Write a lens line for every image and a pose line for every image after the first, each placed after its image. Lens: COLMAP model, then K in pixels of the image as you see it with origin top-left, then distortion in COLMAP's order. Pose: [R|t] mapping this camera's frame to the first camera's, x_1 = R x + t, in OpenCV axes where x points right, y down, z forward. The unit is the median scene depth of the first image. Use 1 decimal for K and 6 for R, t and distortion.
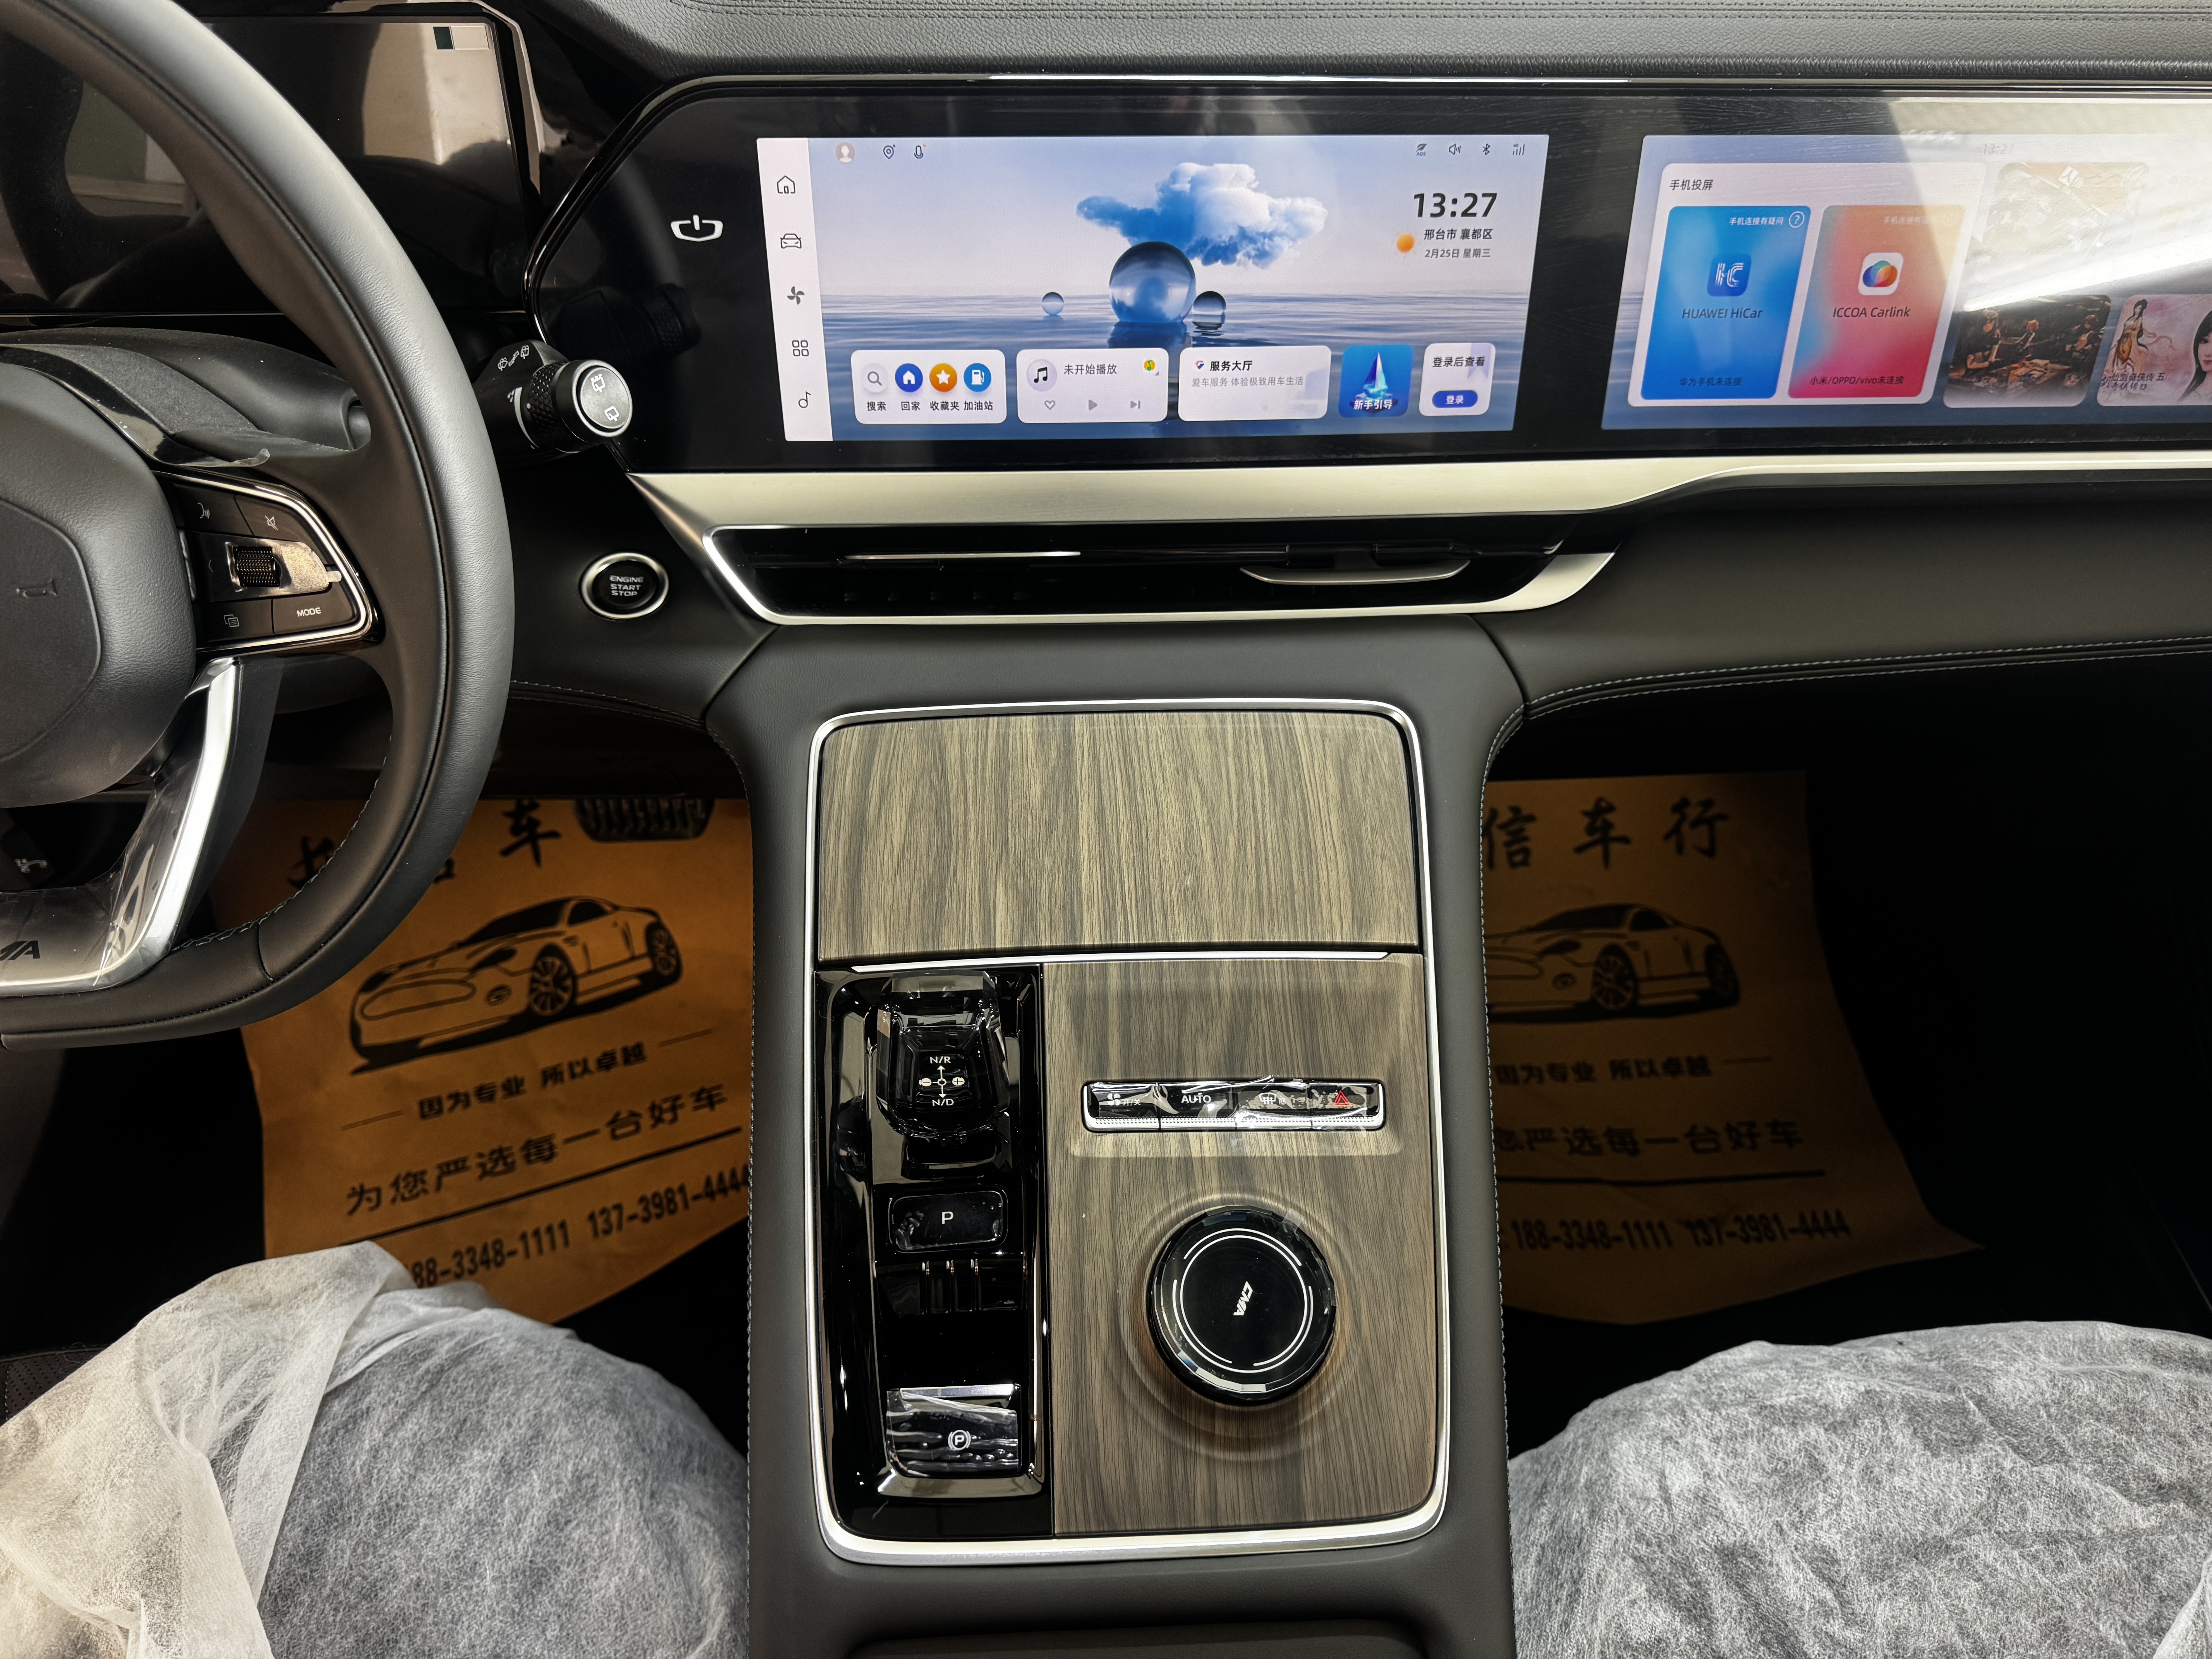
lens RADIAL K [[1568.7, 0, 1089.7], [0, 1568.7, 830.9], [0, 0, 1]] dist [0.139528, -0.279648]
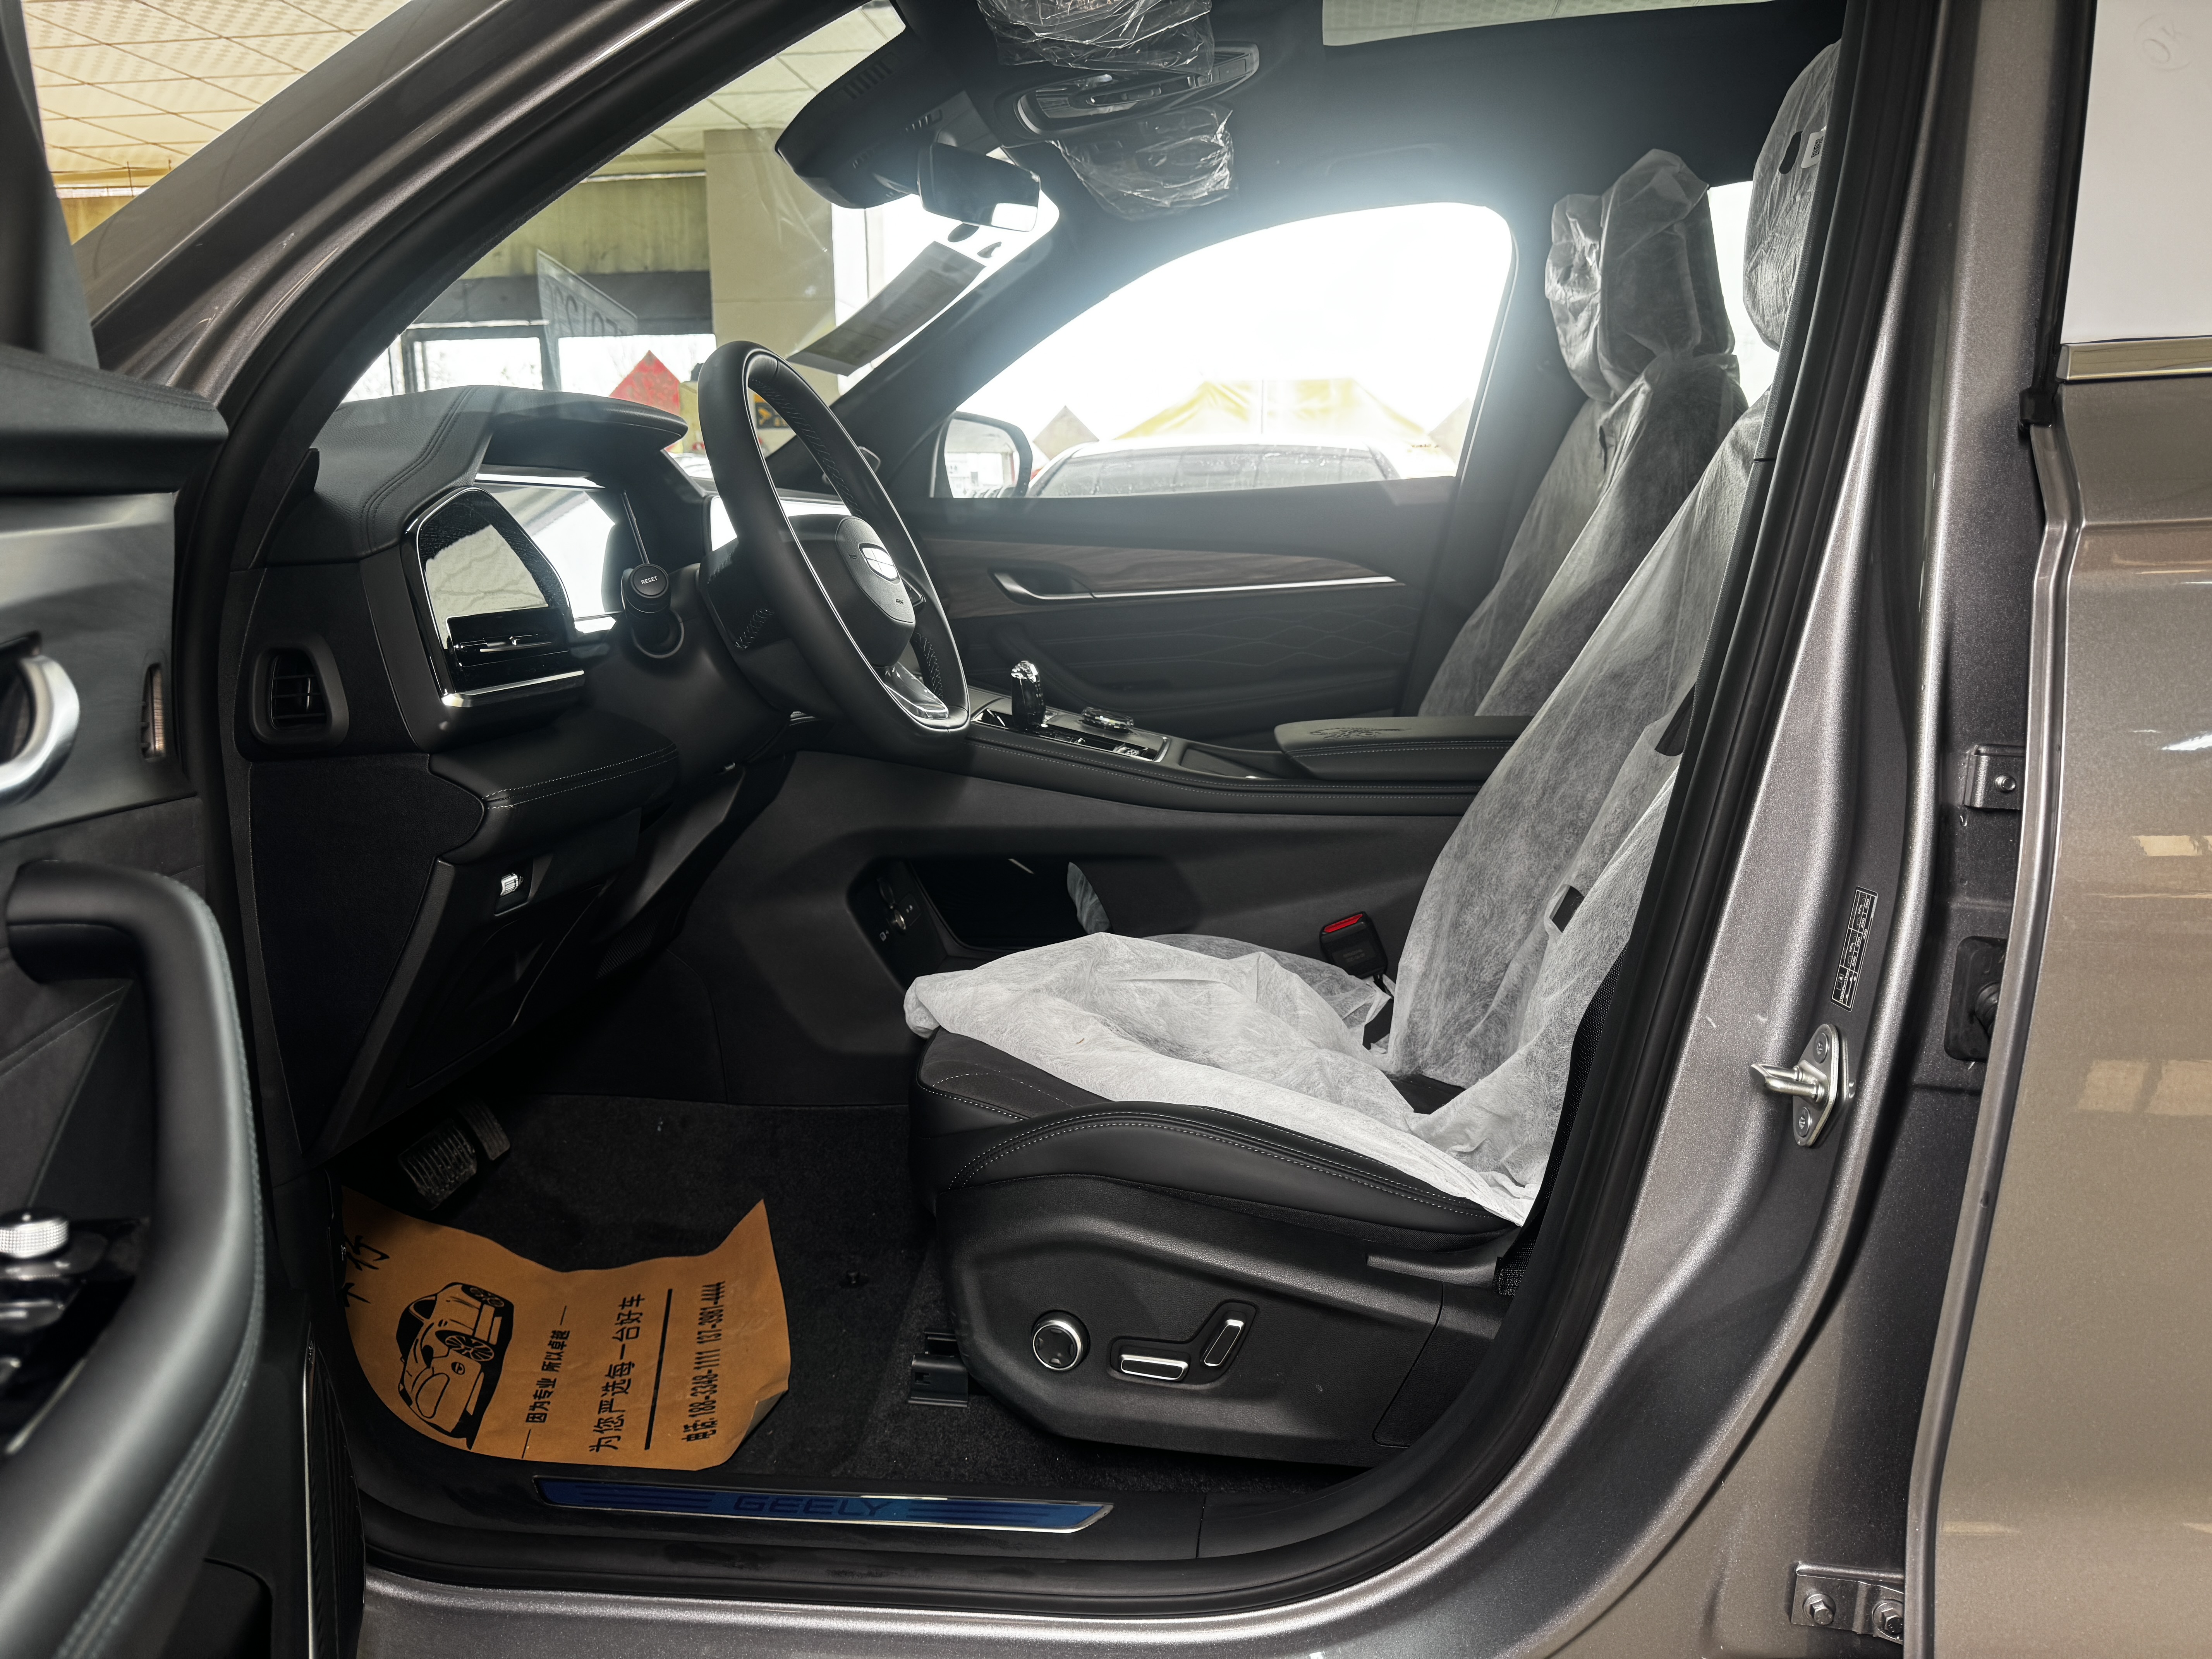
lens RADIAL K [[1568.7, 0, 1089.7], [0, 1568.7, 830.9], [0, 0, 1]] dist [0.139528, -0.279648]
pose [[0.157623, -0.200831, 0.966862, -2.578754], [0.726196, 0.687058, 0.024323, 0.270792], [-0.669175, 0.698297, 0.254139, 0.268581]]
